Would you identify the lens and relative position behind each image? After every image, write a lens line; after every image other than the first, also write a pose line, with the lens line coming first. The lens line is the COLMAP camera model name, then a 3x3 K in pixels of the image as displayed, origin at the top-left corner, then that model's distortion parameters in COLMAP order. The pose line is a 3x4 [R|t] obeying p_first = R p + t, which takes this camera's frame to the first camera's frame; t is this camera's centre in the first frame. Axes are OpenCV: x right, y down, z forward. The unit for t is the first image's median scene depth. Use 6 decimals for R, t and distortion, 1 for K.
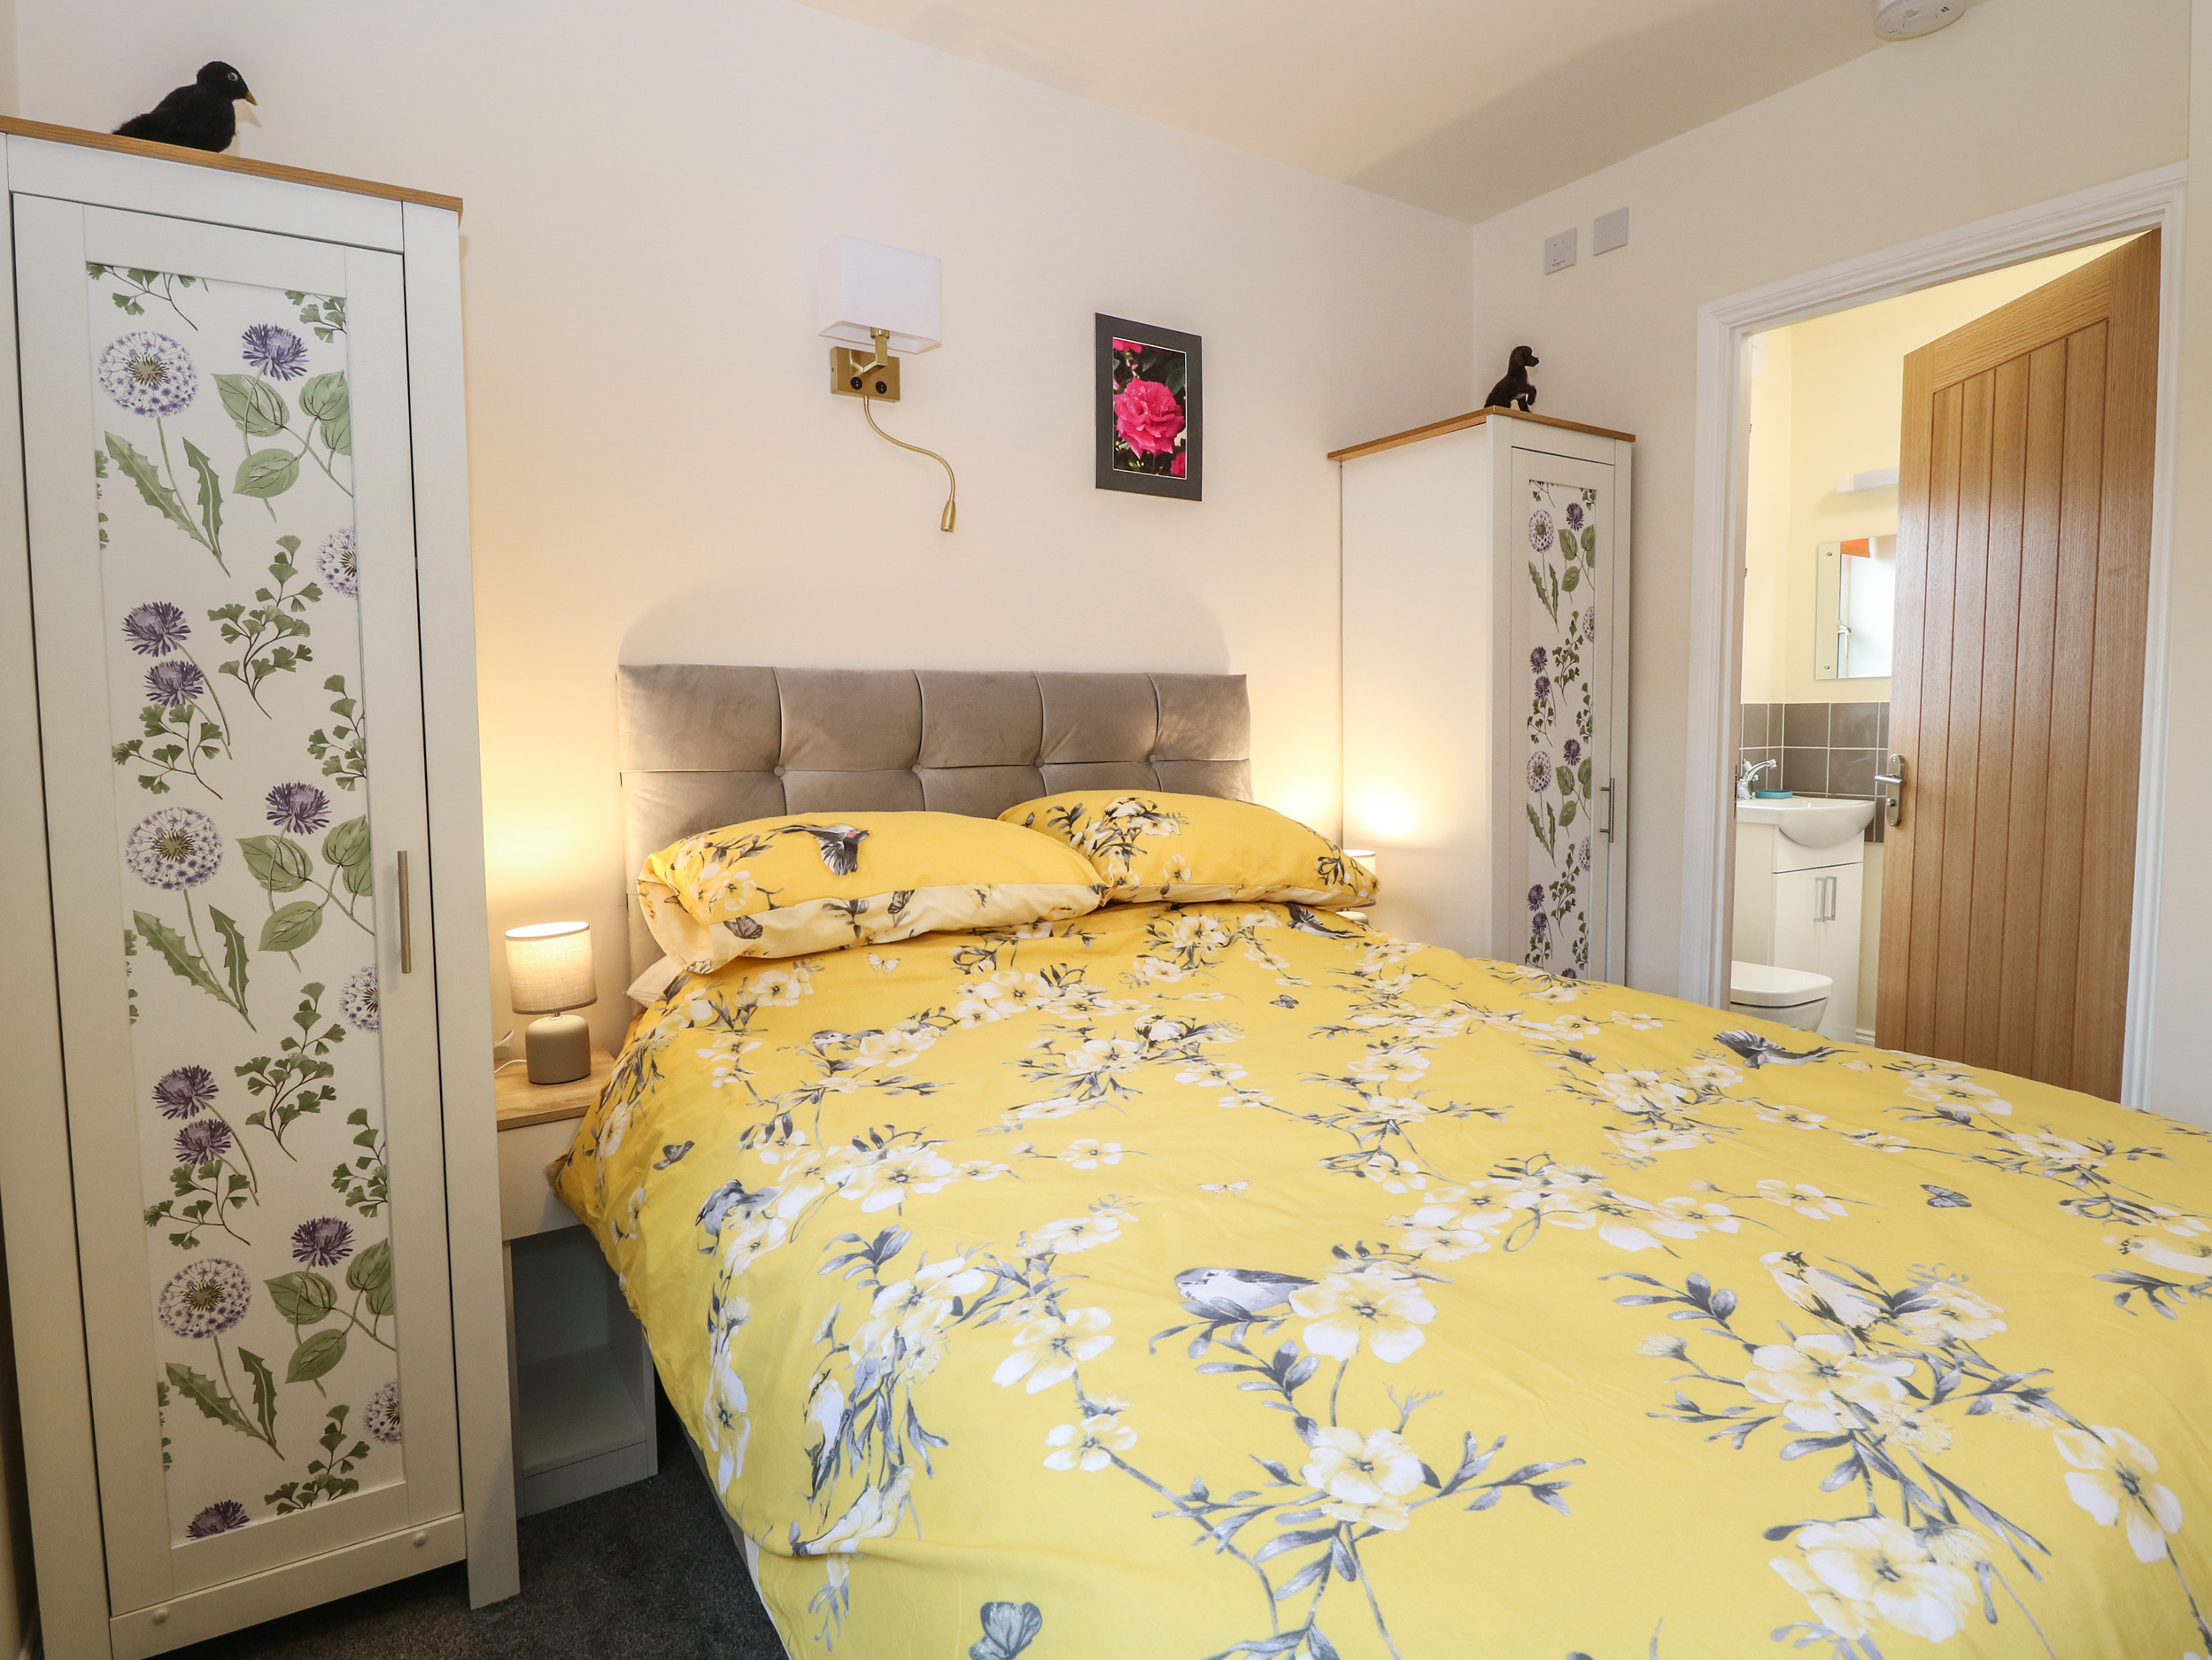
lens RADIAL K [[1216.2, 0, 1106.0], [0, 1216.2, 830.0], [0, 0, 1]] dist [-0.000447, -0.008747]
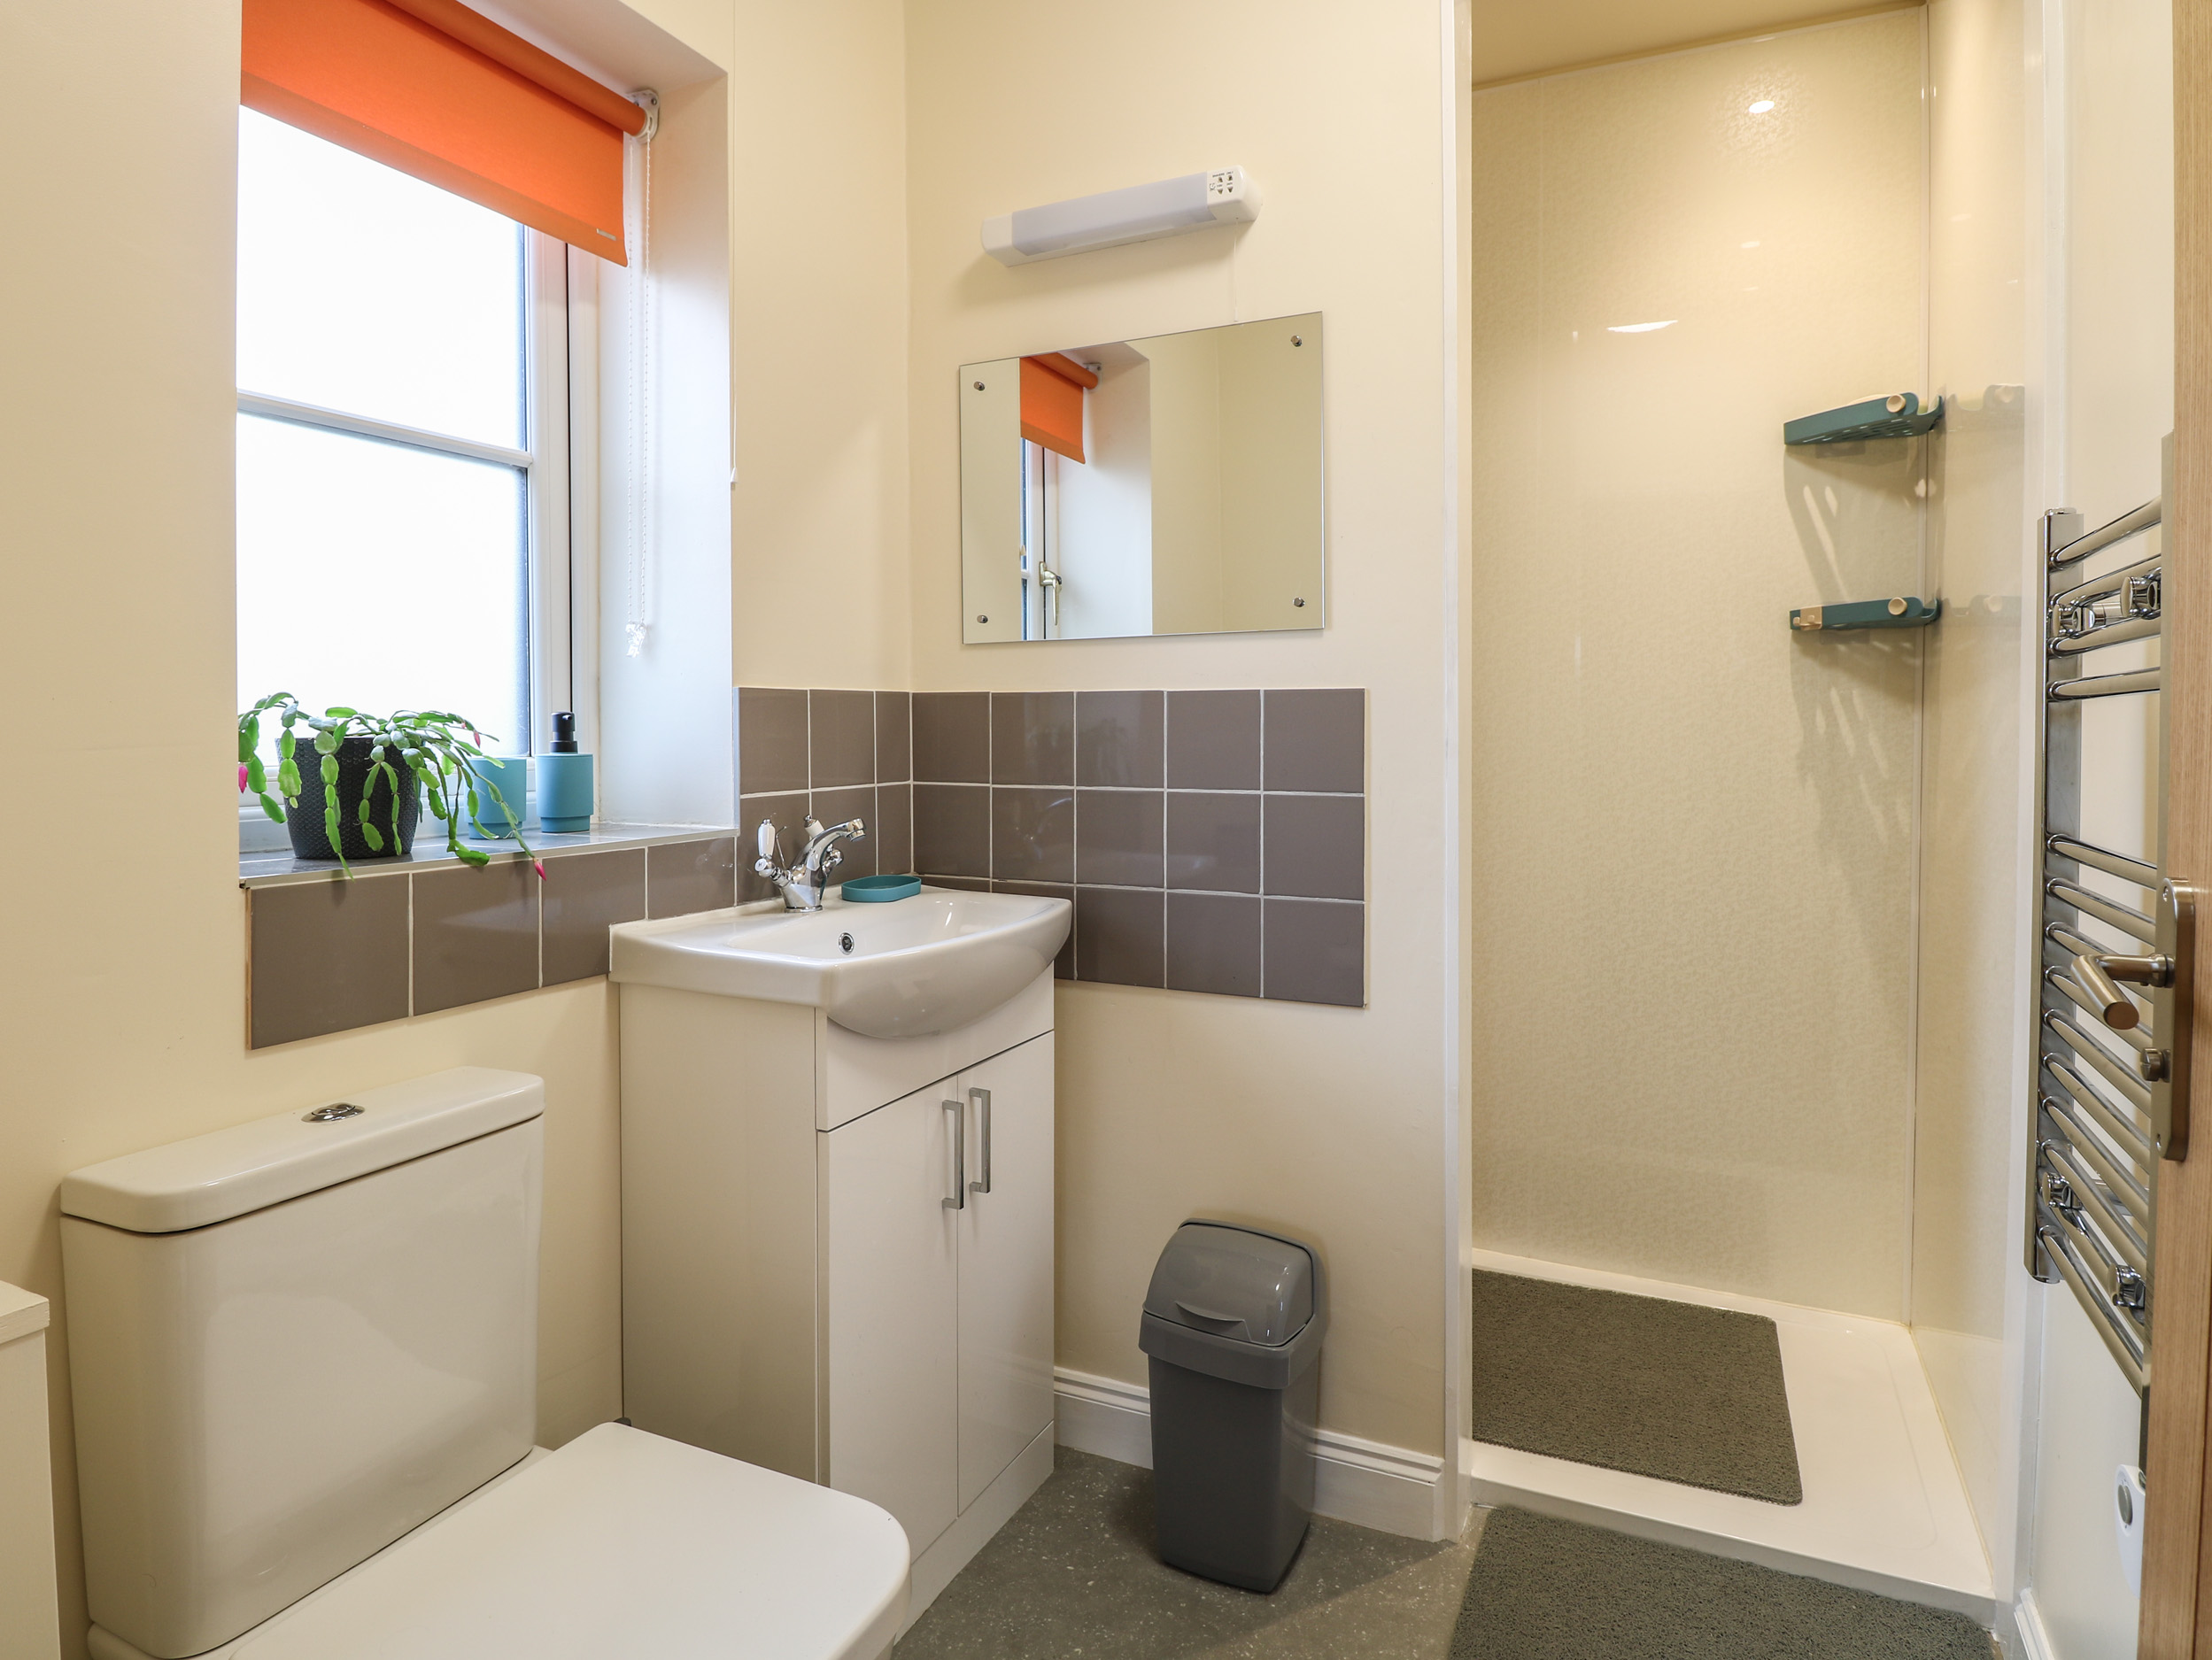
lens RADIAL K [[1181.6, 0, 1106.4], [0, 1181.6, 805.3], [0, 0, 1]] dist [0.002475, -0.014814]
pose [[0.869109, -0.025729, 0.493952, 0.197179], [0.034063, 0.999389, -0.007877, -0.026515], [-0.493447, 0.023671, 0.869454, 0.278498]]
